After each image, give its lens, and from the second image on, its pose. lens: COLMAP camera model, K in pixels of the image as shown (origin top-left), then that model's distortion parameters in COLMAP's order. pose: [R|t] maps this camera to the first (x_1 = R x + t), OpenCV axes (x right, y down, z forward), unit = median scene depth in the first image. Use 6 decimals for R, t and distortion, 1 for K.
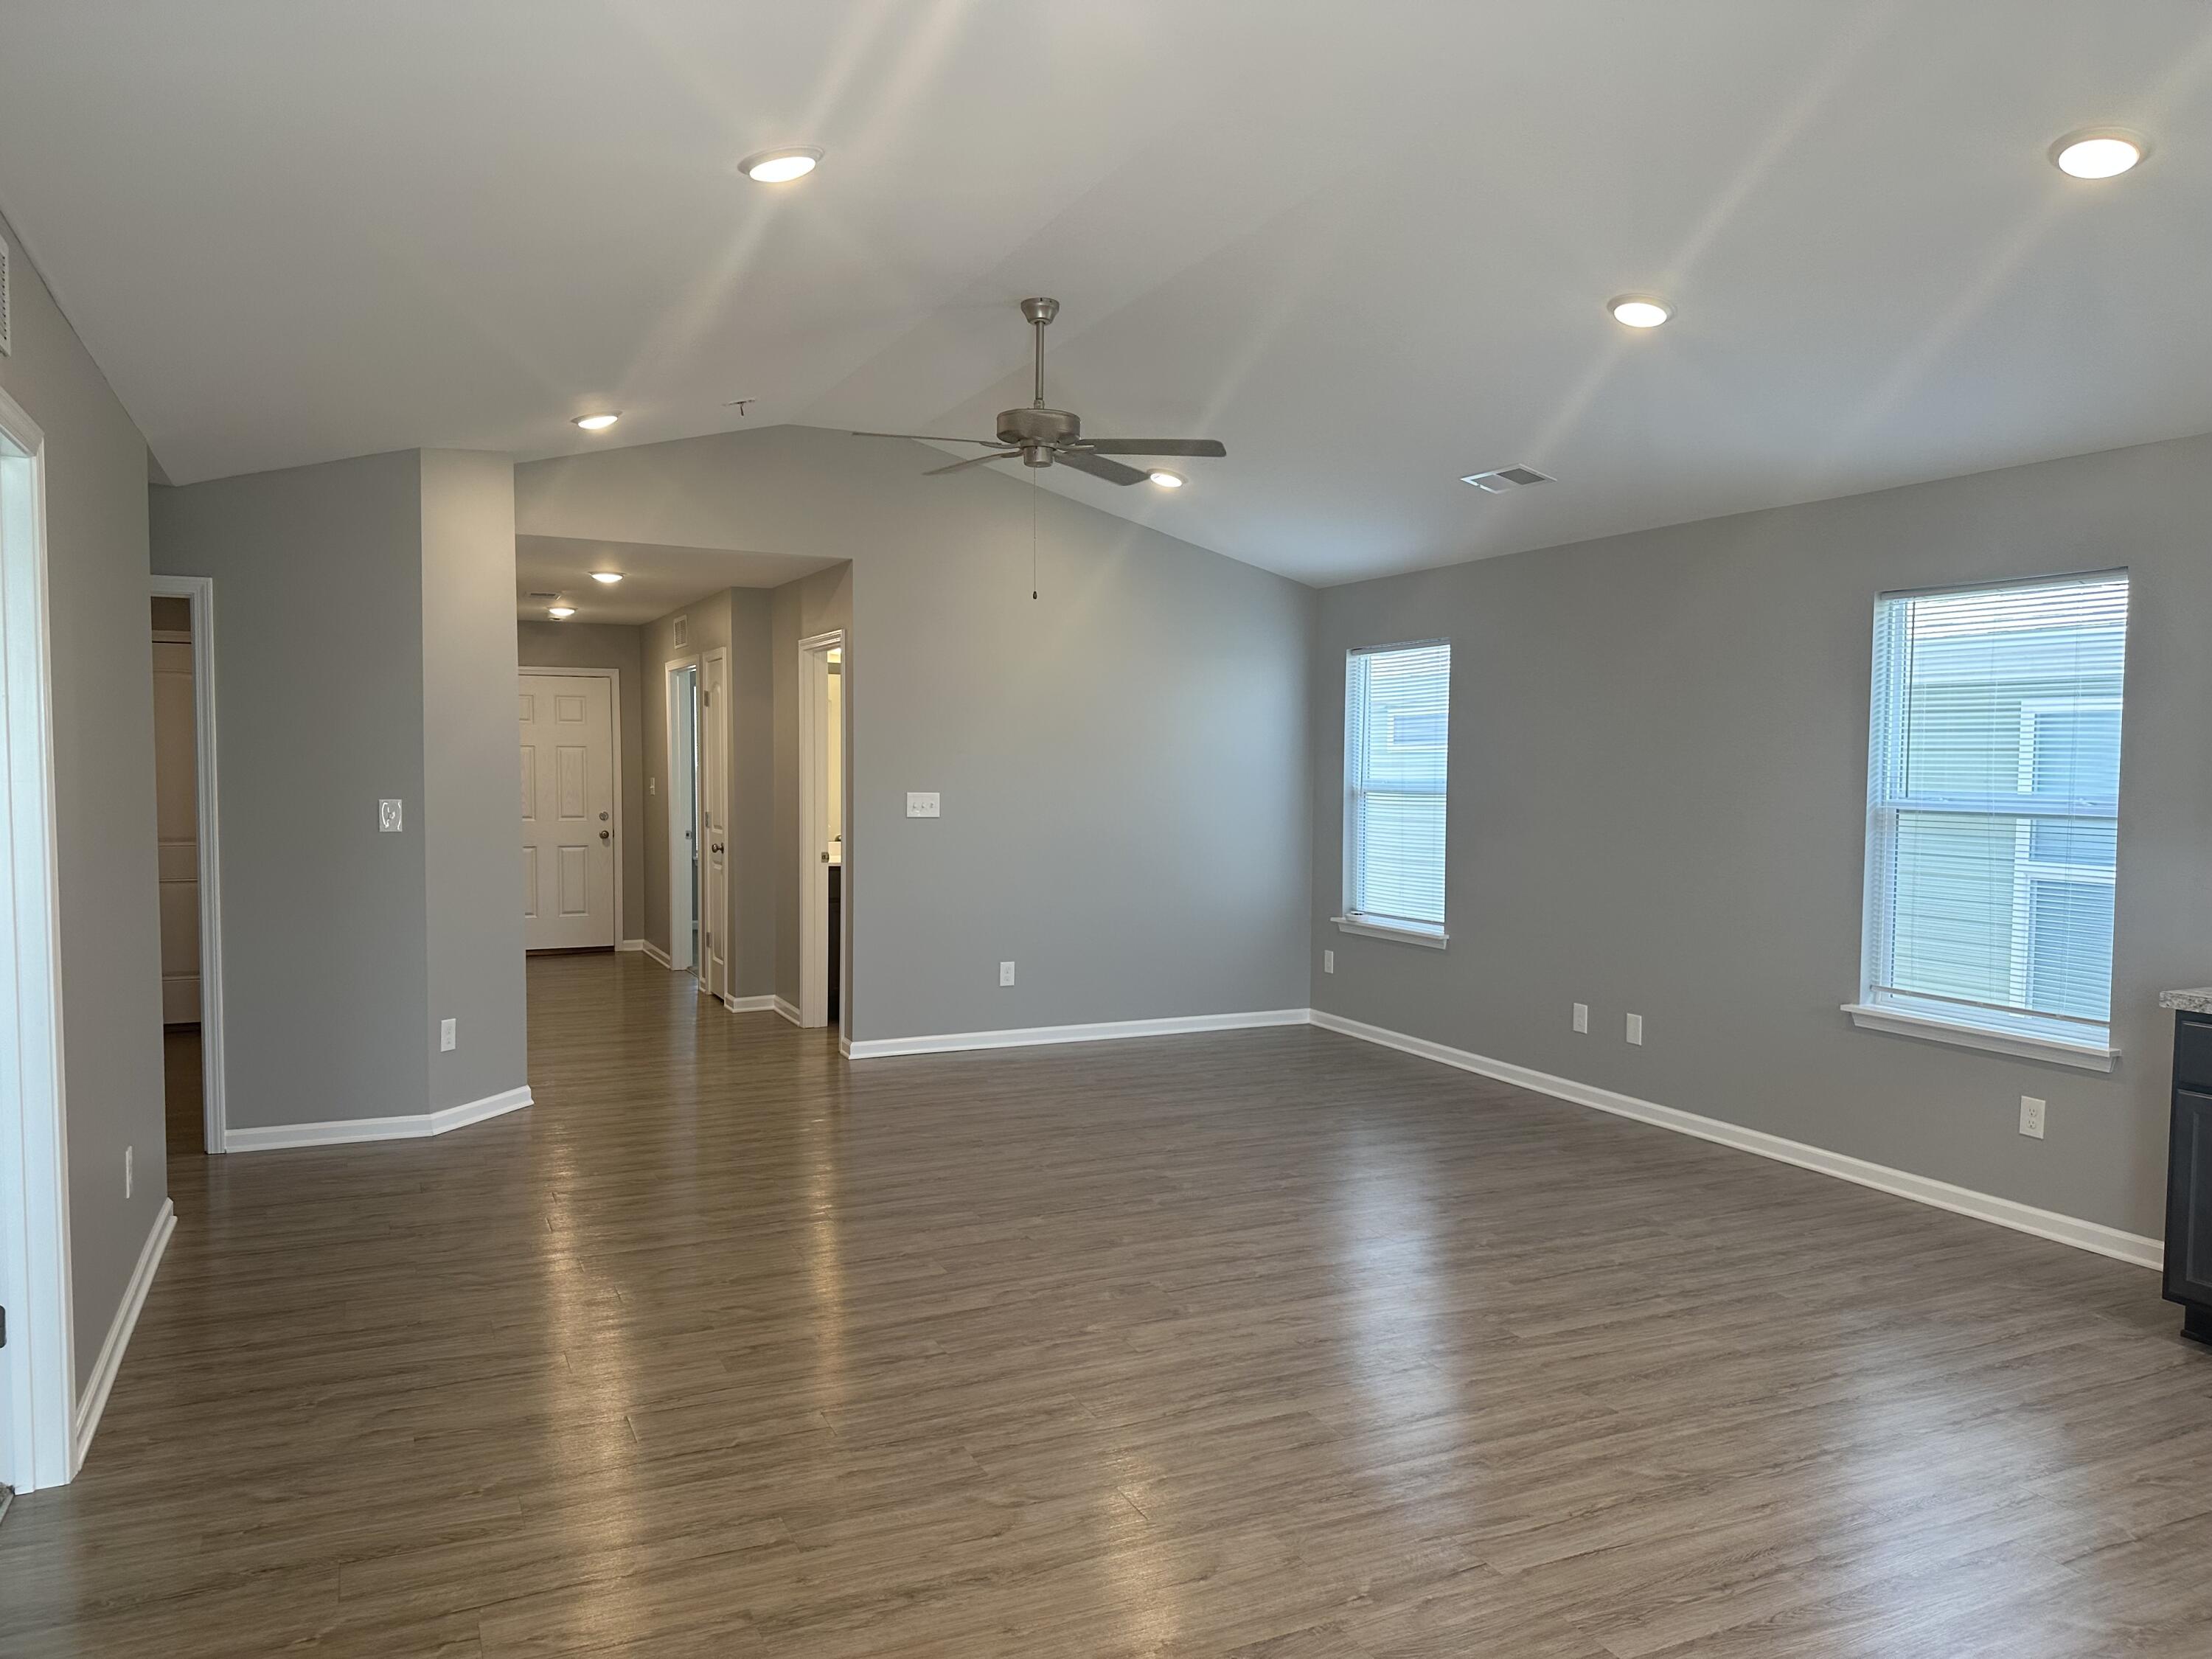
lens RADIAL K [[1544.4, 0, 1117.1], [0, 1544.4, 830.7], [0, 0, 1]] dist [0.009926, -0.014002]
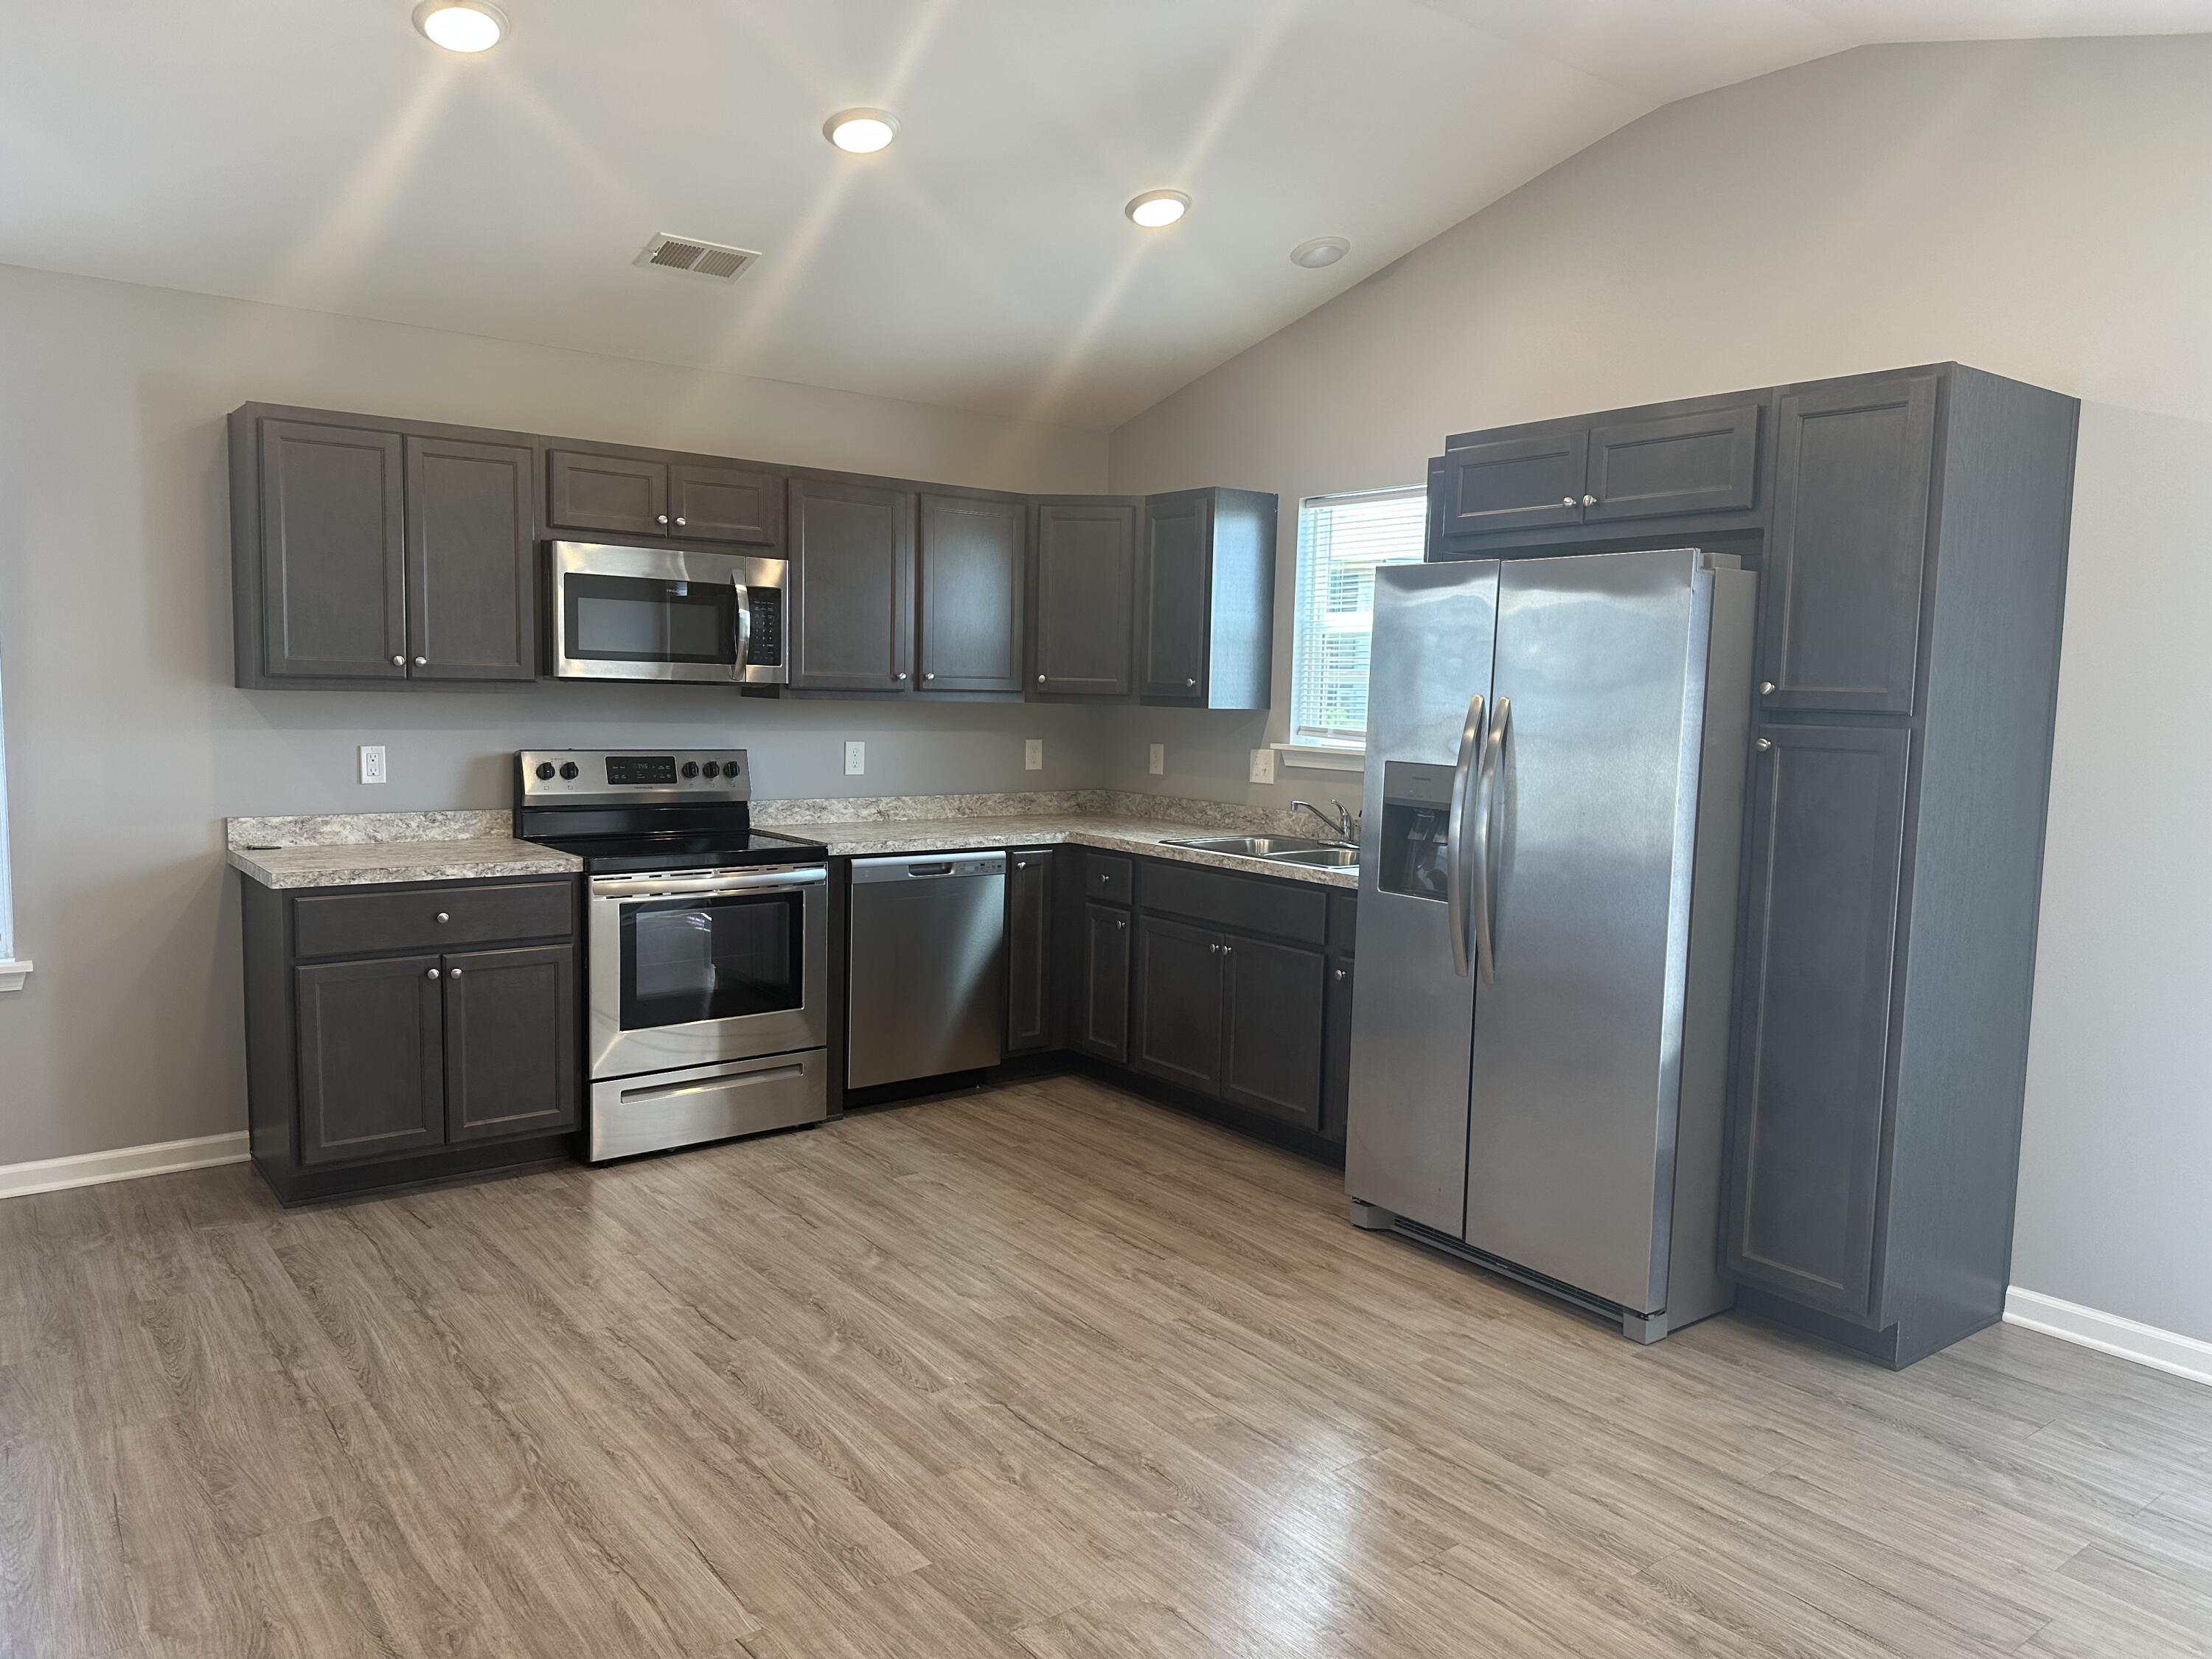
lens RADIAL K [[1544.4, 0, 1095.1], [0, 1544.4, 835.1], [0, 0, 1]] dist [0.009926, -0.014002]
pose [[-0.203140, -0.106459, 0.973345, -0.401822], [0.017993, 0.993498, 0.112418, -0.022089], [-0.978984, 0.040350, -0.199904, 0.717472]]
